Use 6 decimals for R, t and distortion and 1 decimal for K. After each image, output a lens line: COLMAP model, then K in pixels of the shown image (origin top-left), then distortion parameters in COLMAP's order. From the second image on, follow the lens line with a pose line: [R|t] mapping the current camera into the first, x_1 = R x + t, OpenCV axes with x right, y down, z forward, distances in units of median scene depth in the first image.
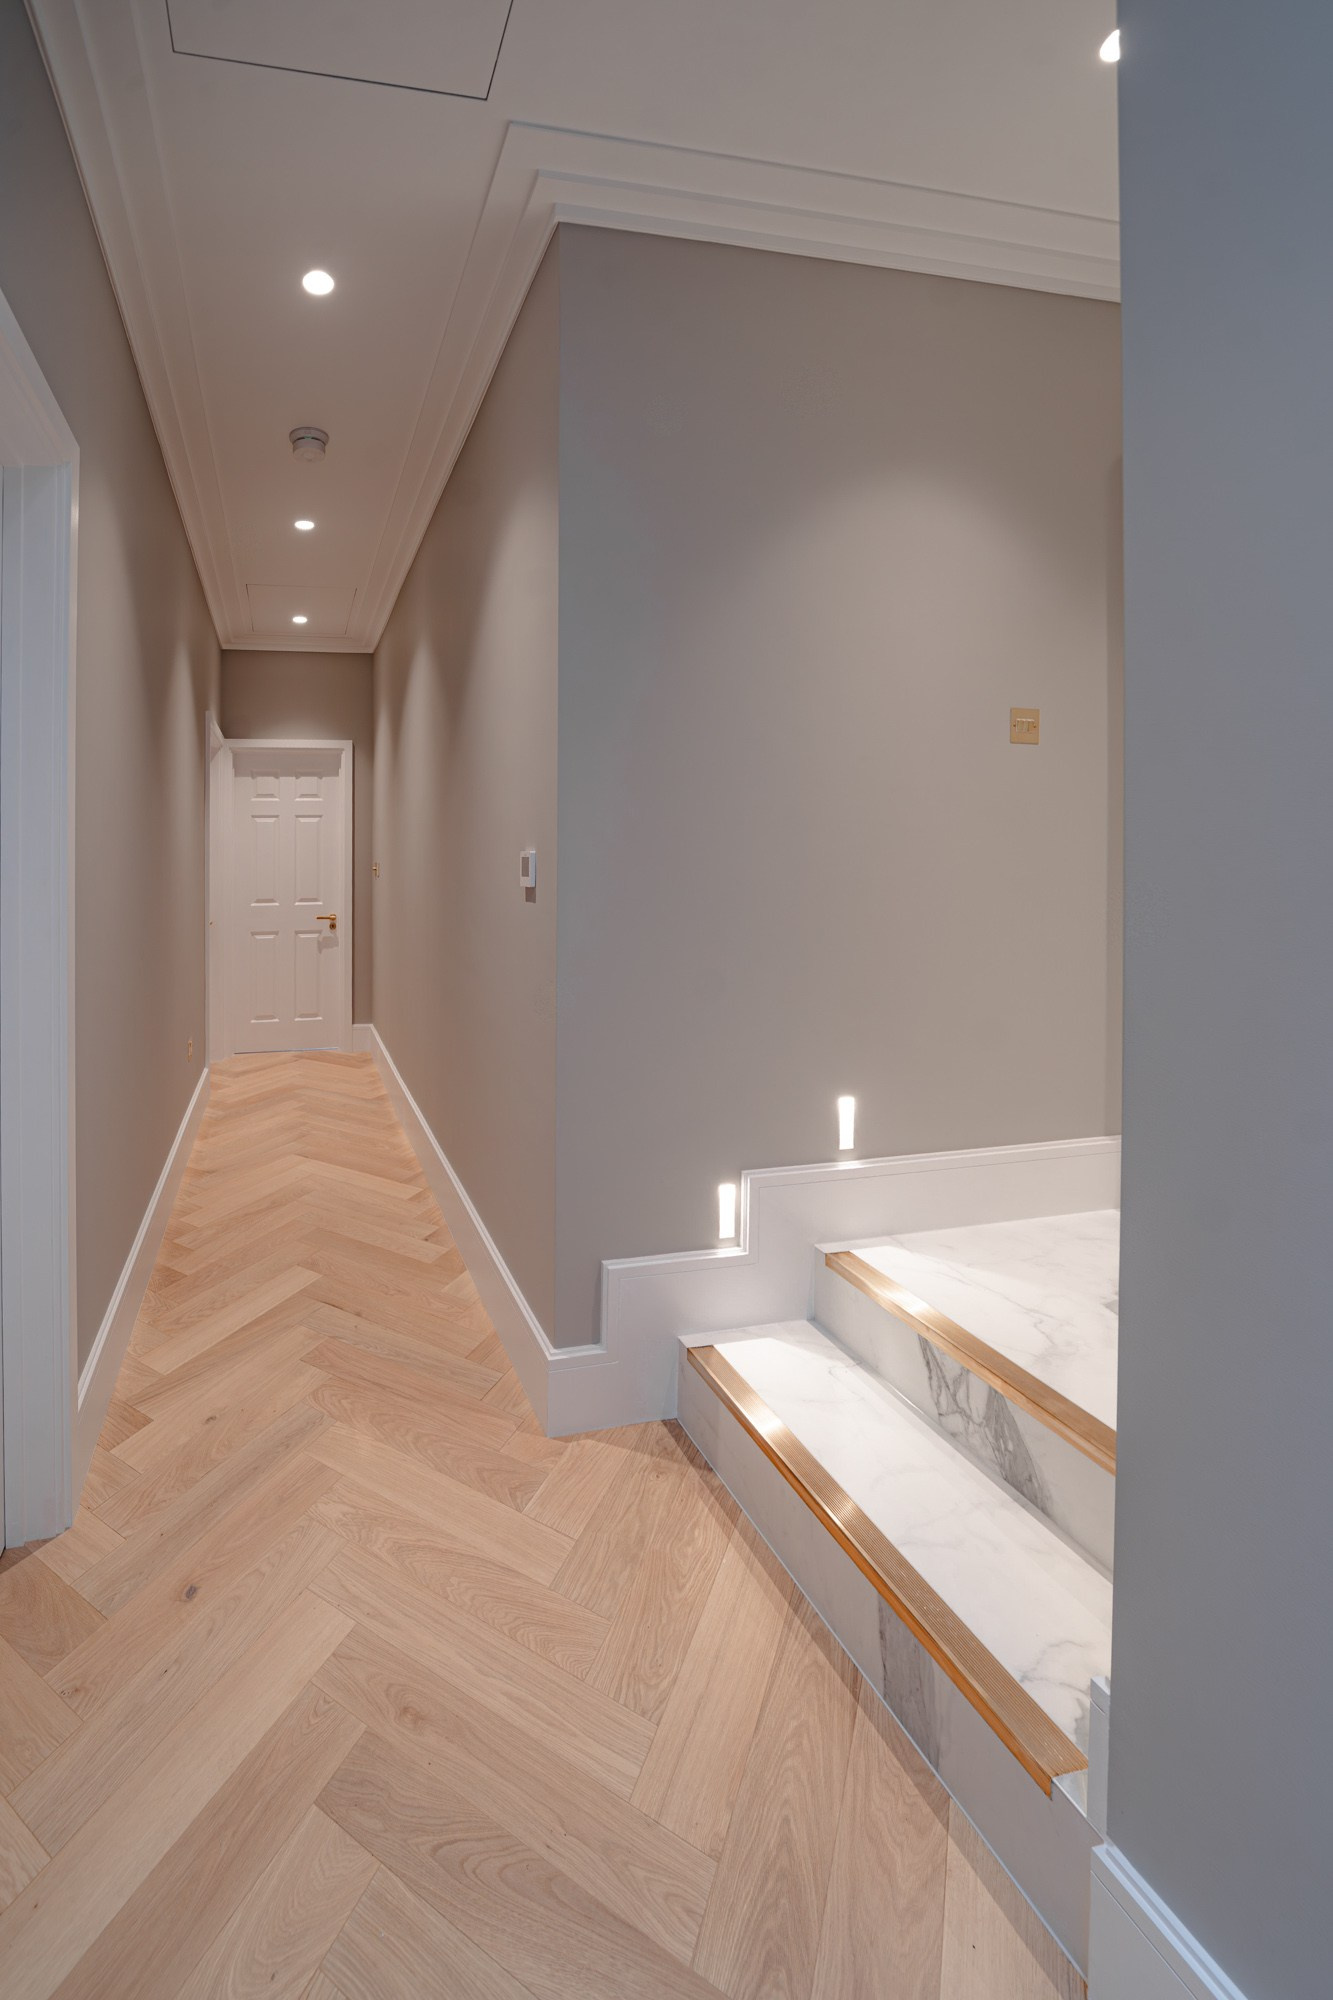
lens RADIAL K [[1224.4, 0, 666.5], [0, 1224.4, 1000.0], [0, 0, 1]] dist [-0.003836, -0.001067]
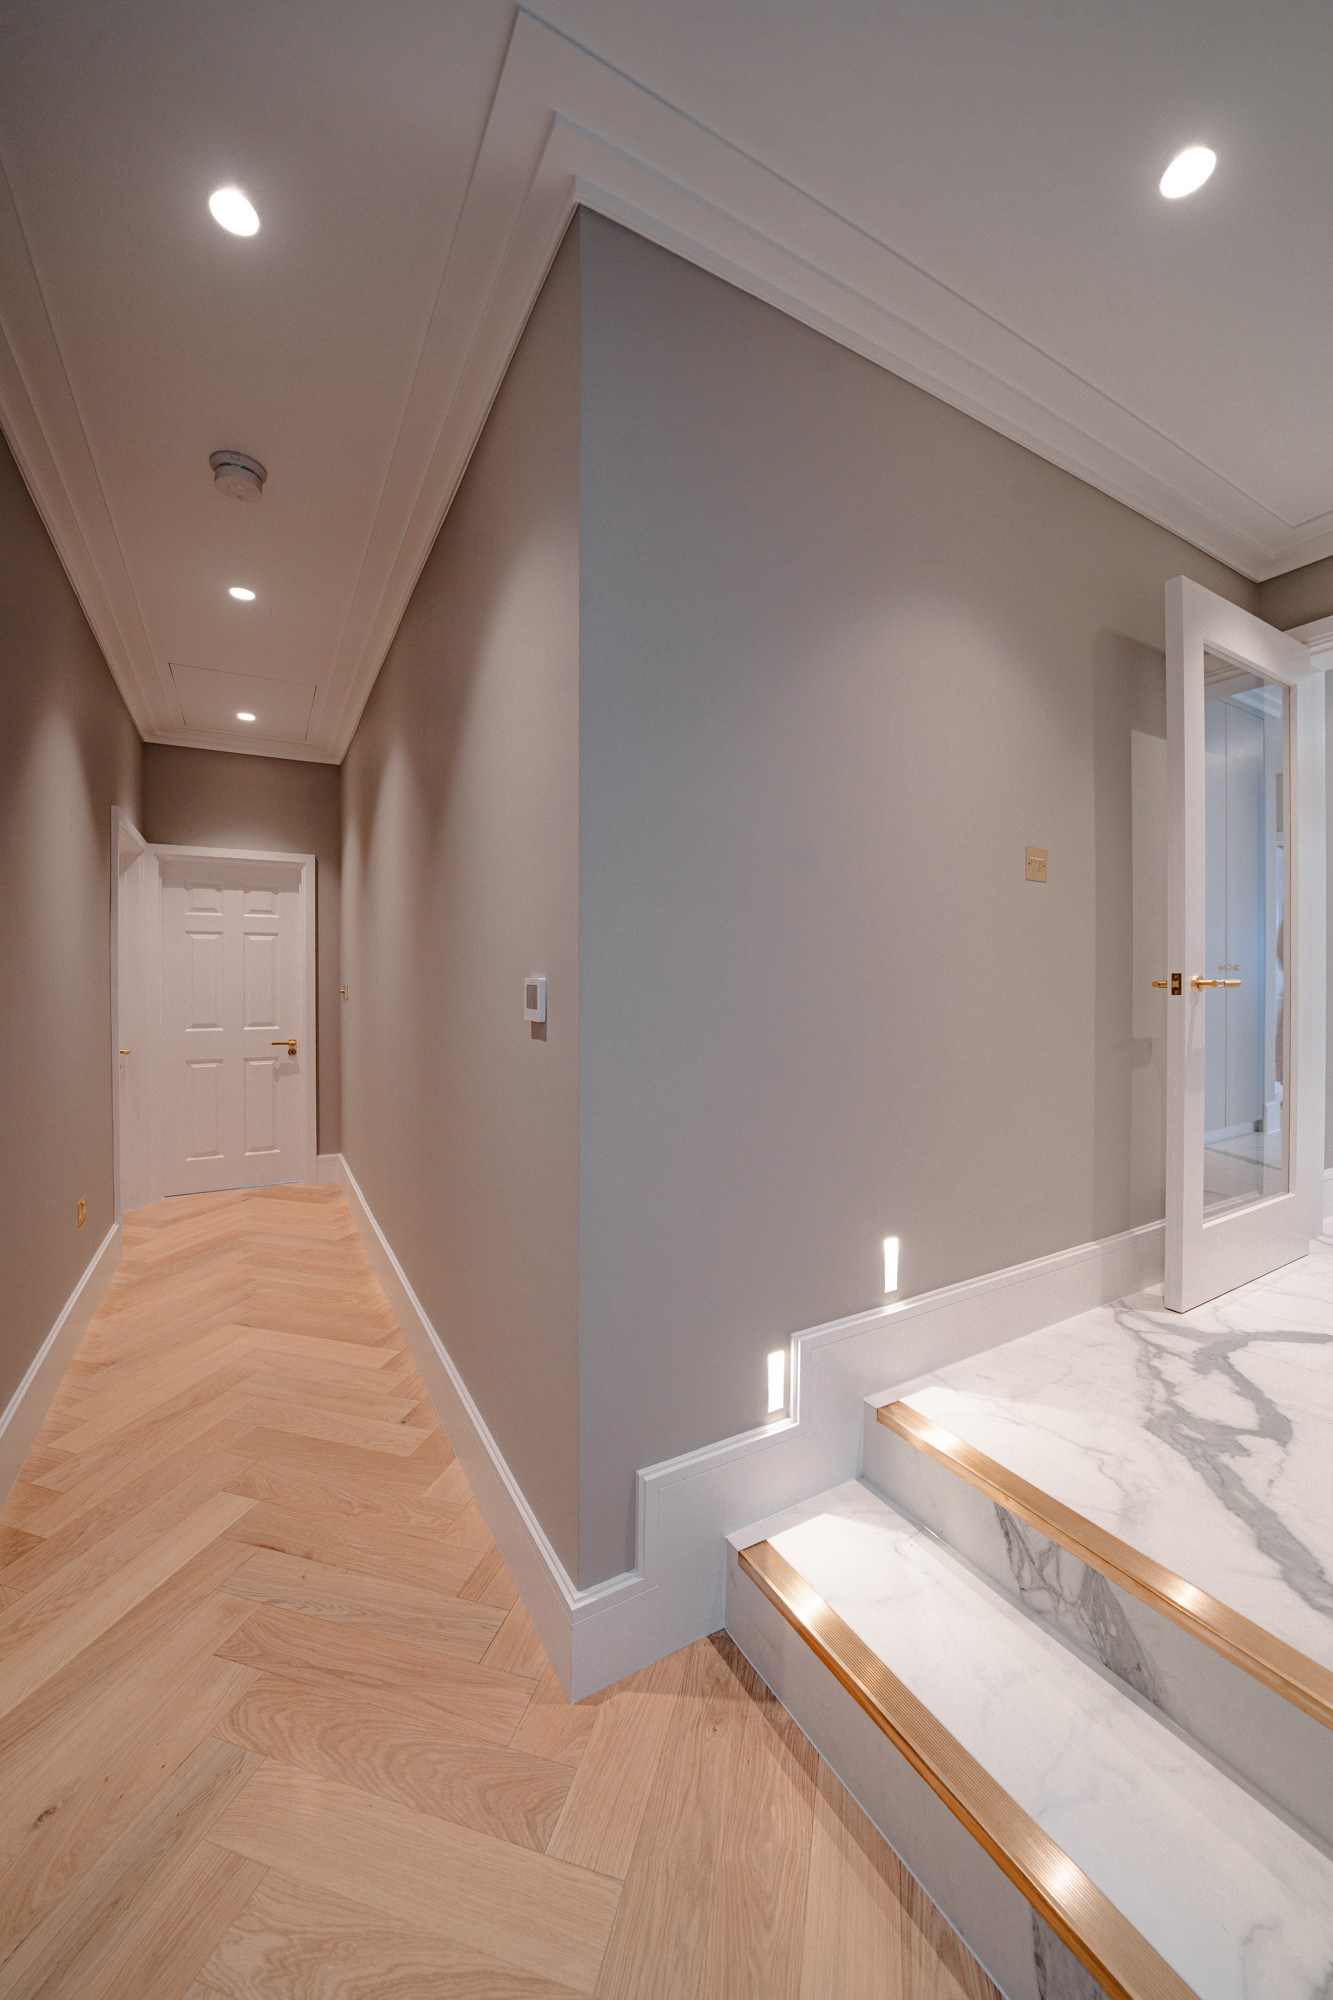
lens RADIAL K [[727.7, 0, 811.4], [0, 727.7, 1035.6], [0, 0, 1]] dist [-0.014009, 0.002028]
pose [[0.952786, -0.011676, 0.303417, -0.084064], [0.022223, 0.999262, -0.031331, -0.063029], [-0.302828, 0.036594, 0.952342, 0.478465]]
